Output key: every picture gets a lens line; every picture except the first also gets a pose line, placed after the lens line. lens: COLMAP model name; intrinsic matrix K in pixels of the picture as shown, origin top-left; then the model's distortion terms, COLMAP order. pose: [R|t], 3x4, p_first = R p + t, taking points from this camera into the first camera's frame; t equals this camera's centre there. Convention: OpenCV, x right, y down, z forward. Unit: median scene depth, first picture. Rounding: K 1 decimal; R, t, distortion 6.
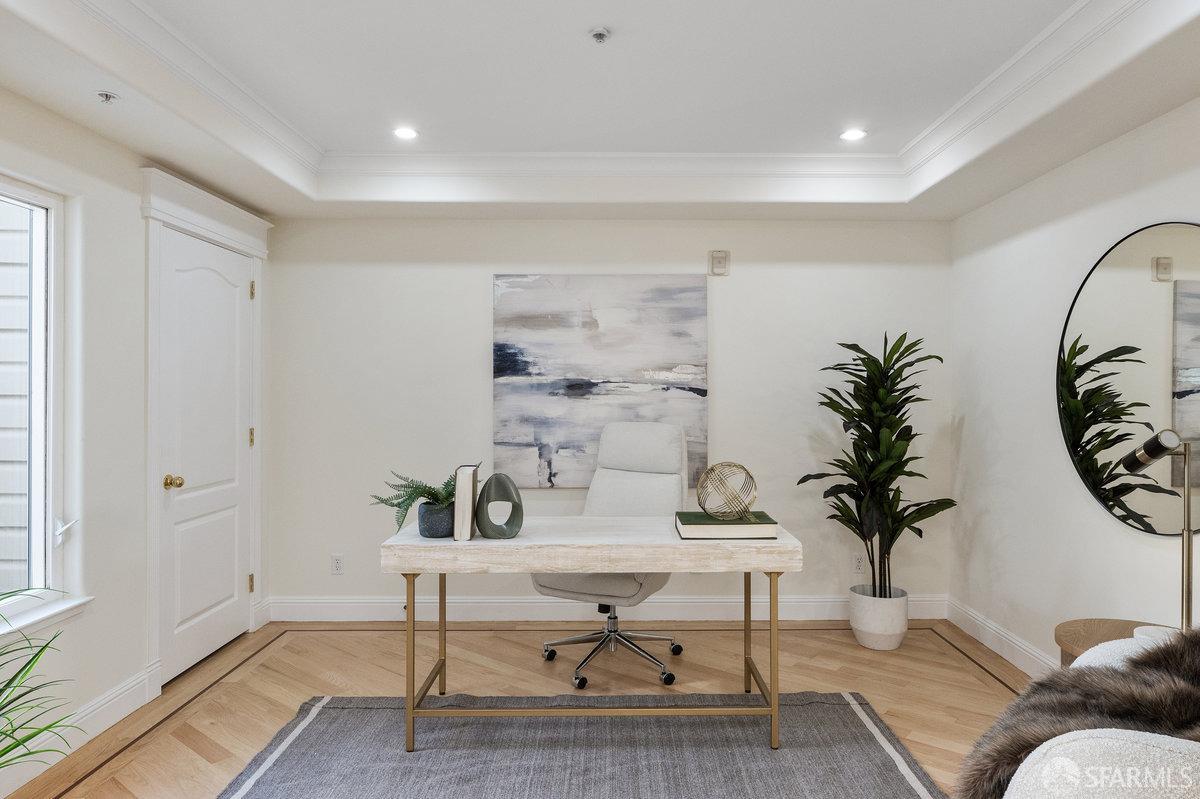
lens RADIAL K [[794.3, 0, 600.0], [0, 794.3, 399.5], [0, 0, 1]] dist [-0.008204, -0.001327]
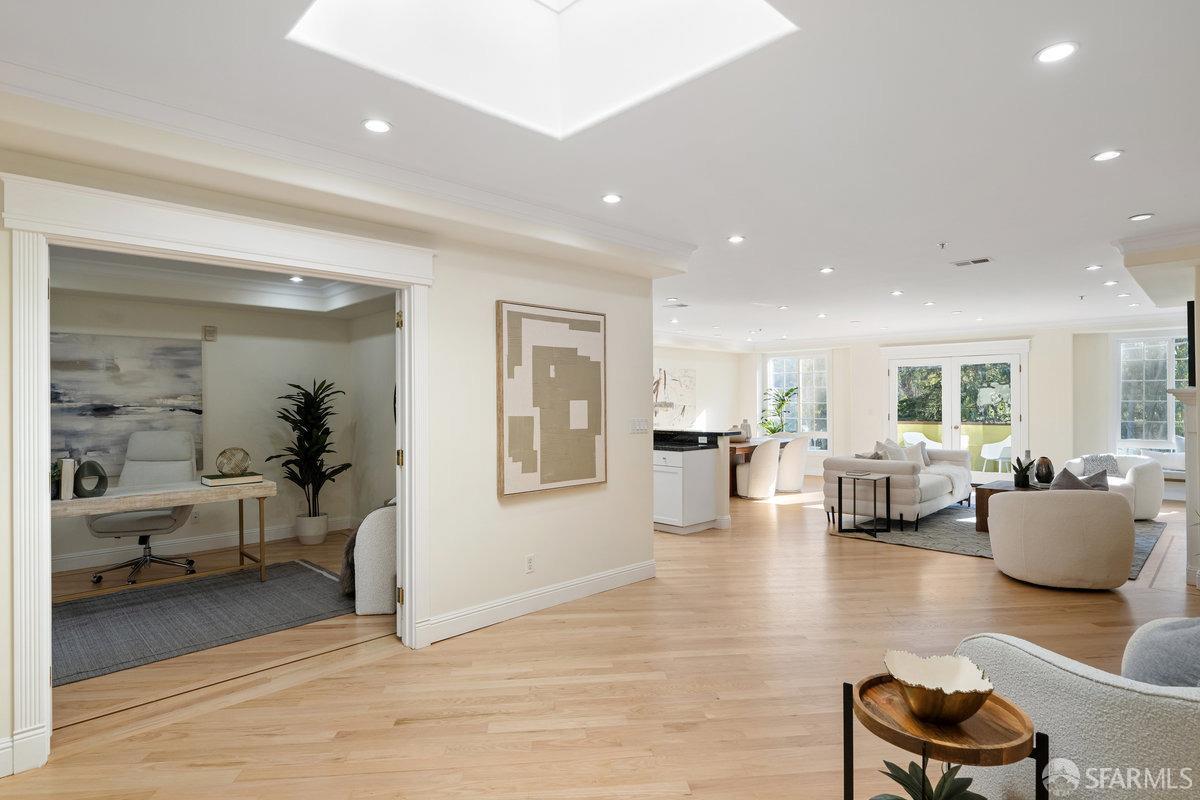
lens RADIAL K [[615.9, 0, 600.0], [0, 615.9, 400.0], [0, 0, 1]] dist [0.002101, 0.000164]
pose [[0.709732, -0.003994, 0.704460, -0.192515], [0.017503, 0.999775, -0.011965, -0.003901], [-0.704254, 0.020822, 0.709643, -0.522157]]
